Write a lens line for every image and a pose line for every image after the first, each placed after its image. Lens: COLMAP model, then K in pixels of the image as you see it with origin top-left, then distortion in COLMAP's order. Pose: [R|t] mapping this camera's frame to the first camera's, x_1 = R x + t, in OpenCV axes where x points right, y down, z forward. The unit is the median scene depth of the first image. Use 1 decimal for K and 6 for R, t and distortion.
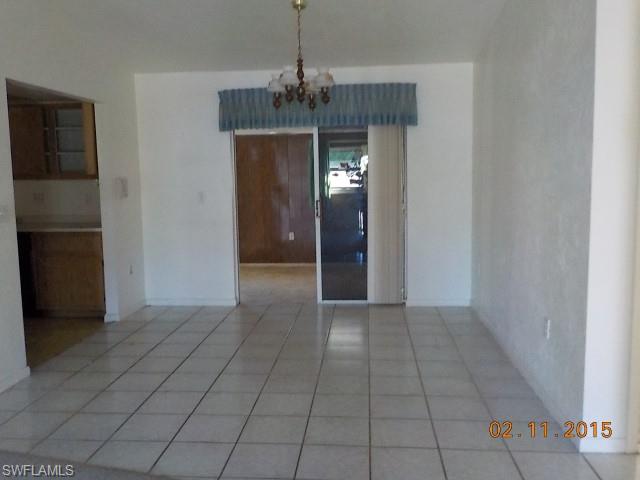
lens RADIAL K [[591.3, 0, 320.0], [0, 591.3, 240.0], [0, 0, 1]] dist [-0.004901, -0.002415]
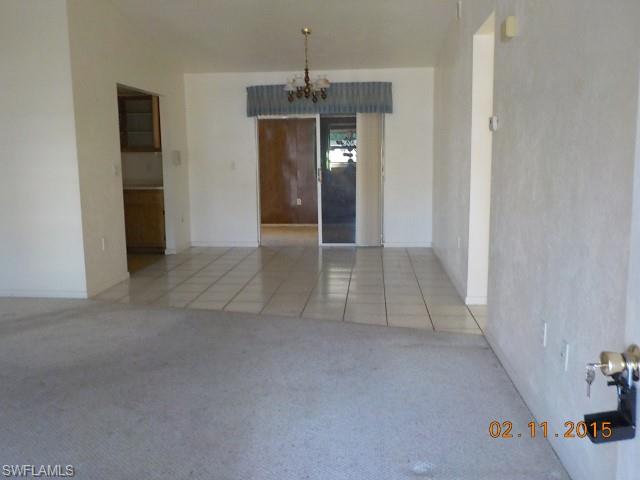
lens RADIAL K [[574.3, 0, 320.0], [0, 574.3, 240.0], [0, 0, 1]] dist [0.009278, 0.002735]
pose [[0.999943, 0.006127, -0.008697, 0.010823], [-0.005823, 0.999387, 0.034520, 0.053087], [0.008903, -0.034467, 0.999366, -0.332692]]
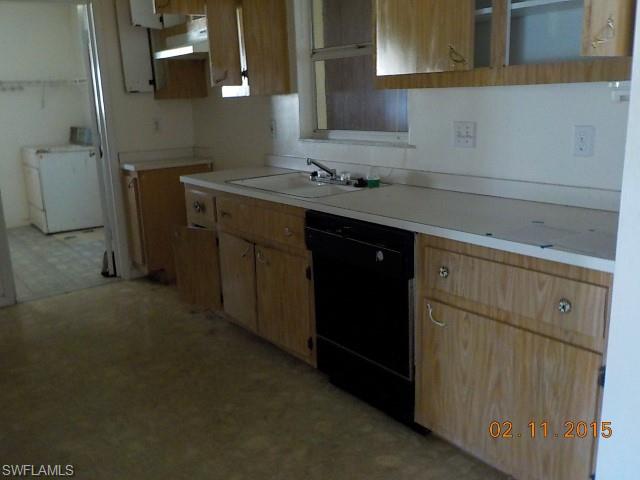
lens RADIAL K [[574.3, 0, 320.0], [0, 574.3, 240.0], [0, 0, 1]] dist [0.009278, 0.002735]
pose [[0.673946, 0.168500, -0.719308, -0.255155], [-0.056984, 0.982599, 0.176785, -0.065618], [0.736579, -0.078154, 0.671821, 0.678316]]
